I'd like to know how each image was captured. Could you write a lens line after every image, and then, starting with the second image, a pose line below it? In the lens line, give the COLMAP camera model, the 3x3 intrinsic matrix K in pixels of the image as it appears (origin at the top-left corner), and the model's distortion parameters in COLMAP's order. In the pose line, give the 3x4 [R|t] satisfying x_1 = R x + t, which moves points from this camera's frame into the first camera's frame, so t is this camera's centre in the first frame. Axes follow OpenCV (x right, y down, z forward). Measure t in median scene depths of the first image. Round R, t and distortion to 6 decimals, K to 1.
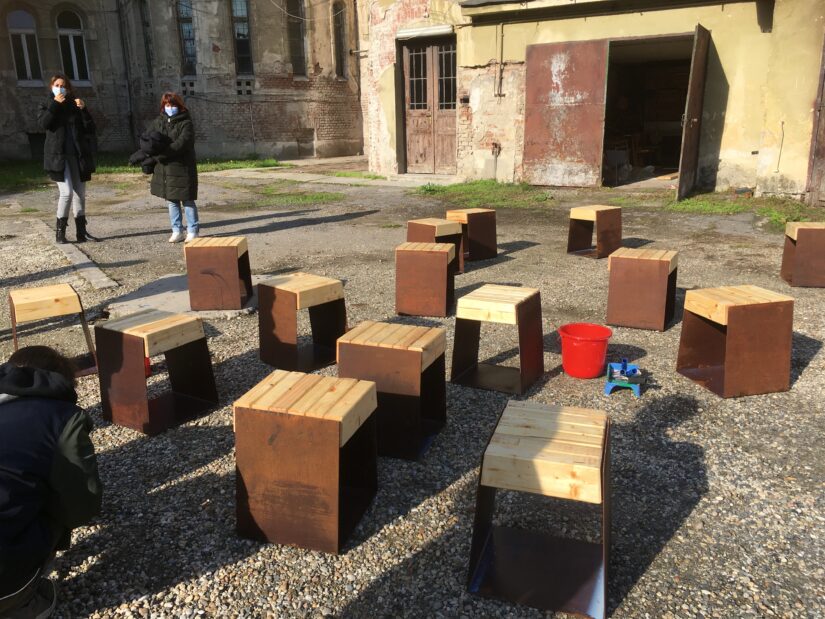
lens RADIAL K [[690.5, 0, 408.3], [0, 690.5, 314.0], [0, 0, 1]] dist [0.073141, -0.093775]
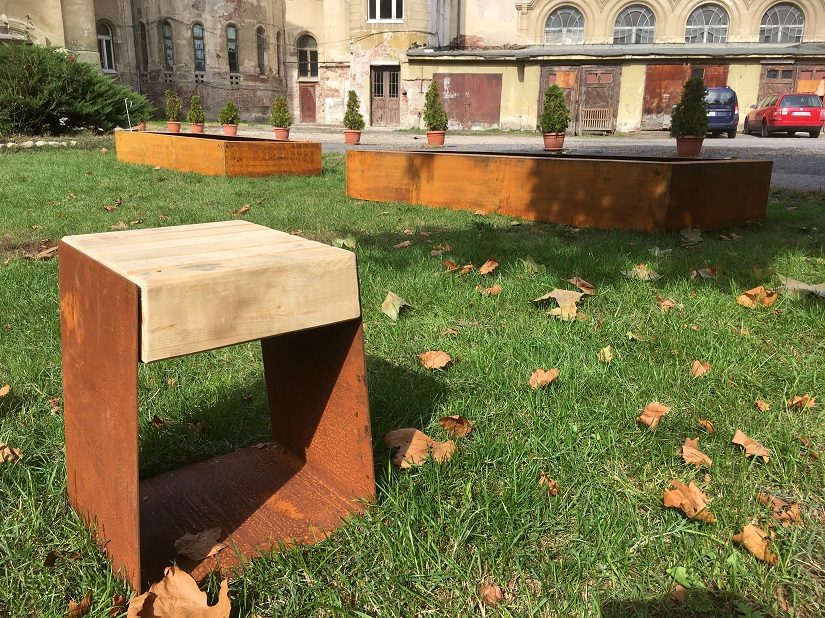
lens RADIAL K [[690.5, 0, 409.0], [0, 690.5, 312.9], [0, 0, 1]] dist [0.073141, -0.093775]
pose [[0.920178, -0.071575, 0.384903, -0.549052], [0.072668, 0.997287, 0.011724, 0.257392], [-0.384698, 0.017182, 0.922883, -0.739132]]
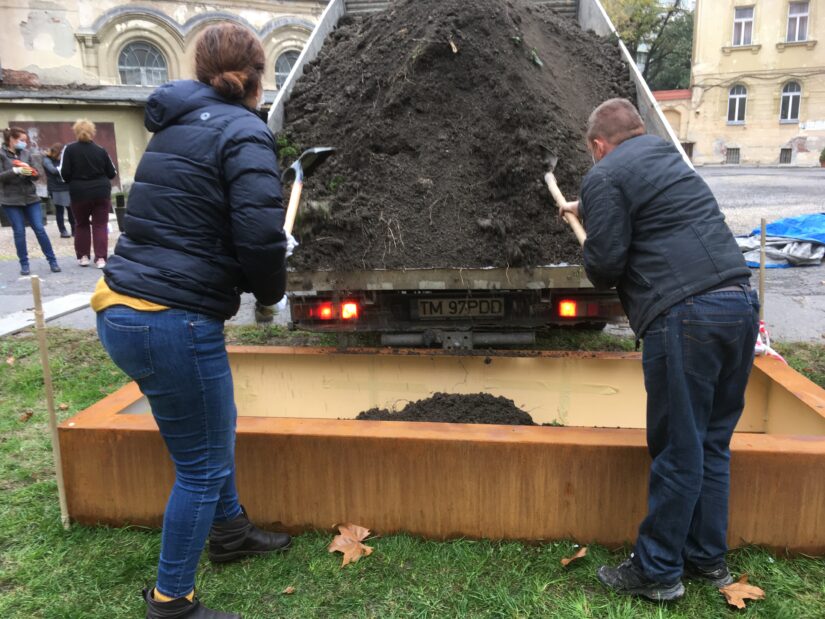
lens RADIAL K [[690.5, 0, 411.6], [0, 690.5, 312.1], [0, 0, 1]] dist [0.073141, -0.093775]
pose [[0.430641, -0.191088, 0.882062, -0.622827], [0.257212, 0.962784, 0.083000, 0.117012], [-0.865096, 0.191134, 0.463764, -0.368148]]
